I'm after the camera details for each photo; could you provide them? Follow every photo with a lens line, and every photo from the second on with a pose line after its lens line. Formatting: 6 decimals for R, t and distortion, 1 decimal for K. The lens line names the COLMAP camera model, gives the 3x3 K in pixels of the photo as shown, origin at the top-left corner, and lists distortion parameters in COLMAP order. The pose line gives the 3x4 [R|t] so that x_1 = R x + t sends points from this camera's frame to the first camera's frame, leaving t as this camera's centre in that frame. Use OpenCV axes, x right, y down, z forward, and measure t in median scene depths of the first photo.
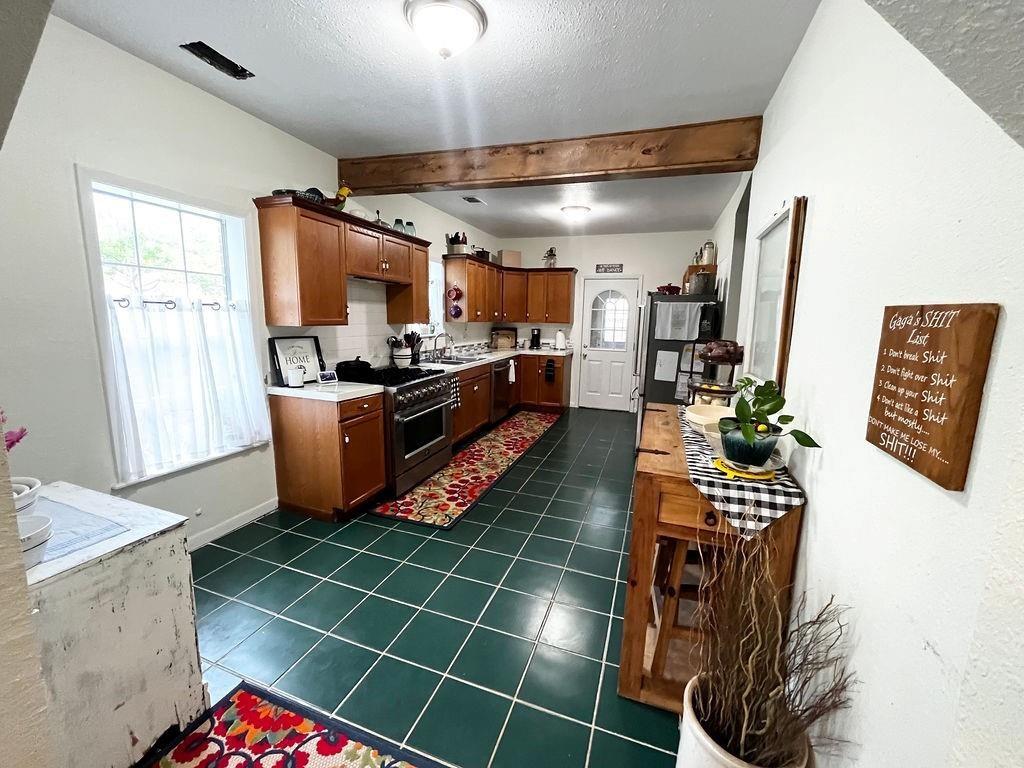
lens RADIAL K [[412.7, 0, 512.6], [0, 412.7, 383.4], [0, 0, 1]] dist [-0.001335, -0.000045]
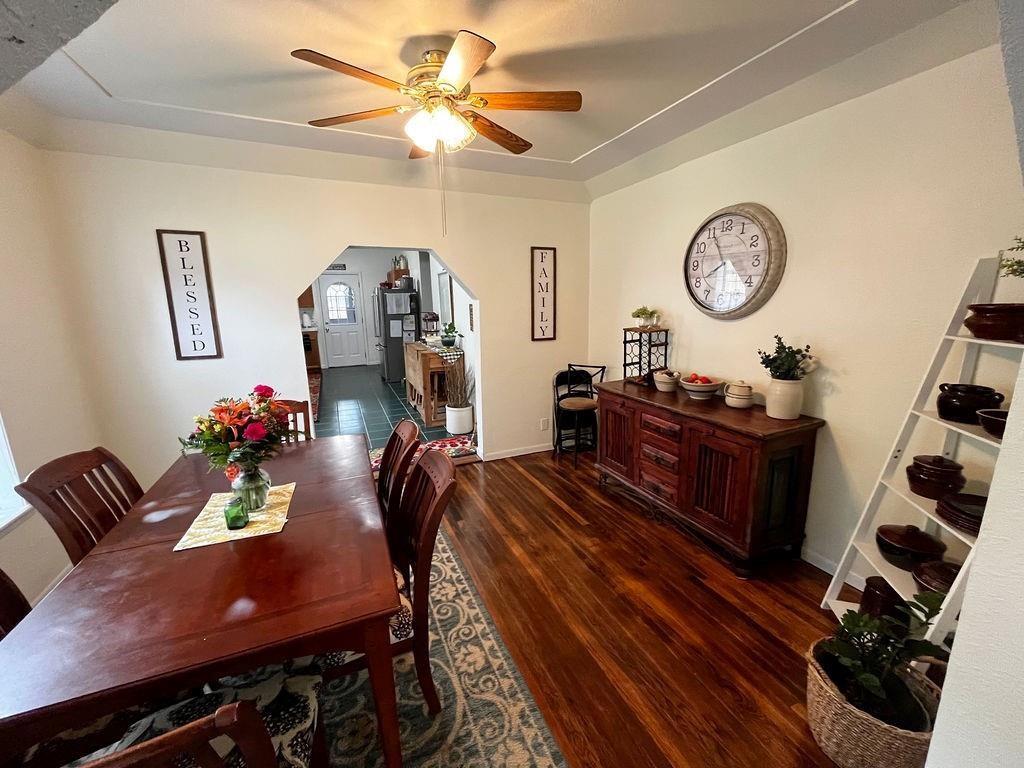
lens RADIAL K [[412.7, 0, 512.0], [0, 412.7, 380.8], [0, 0, 1]] dist [-0.001335, -0.000045]
pose [[0.729585, -0.171061, 0.662151, -0.522520], [0.136609, 0.985152, 0.103985, 0.068106], [-0.670107, 0.014590, 0.742121, -0.724210]]
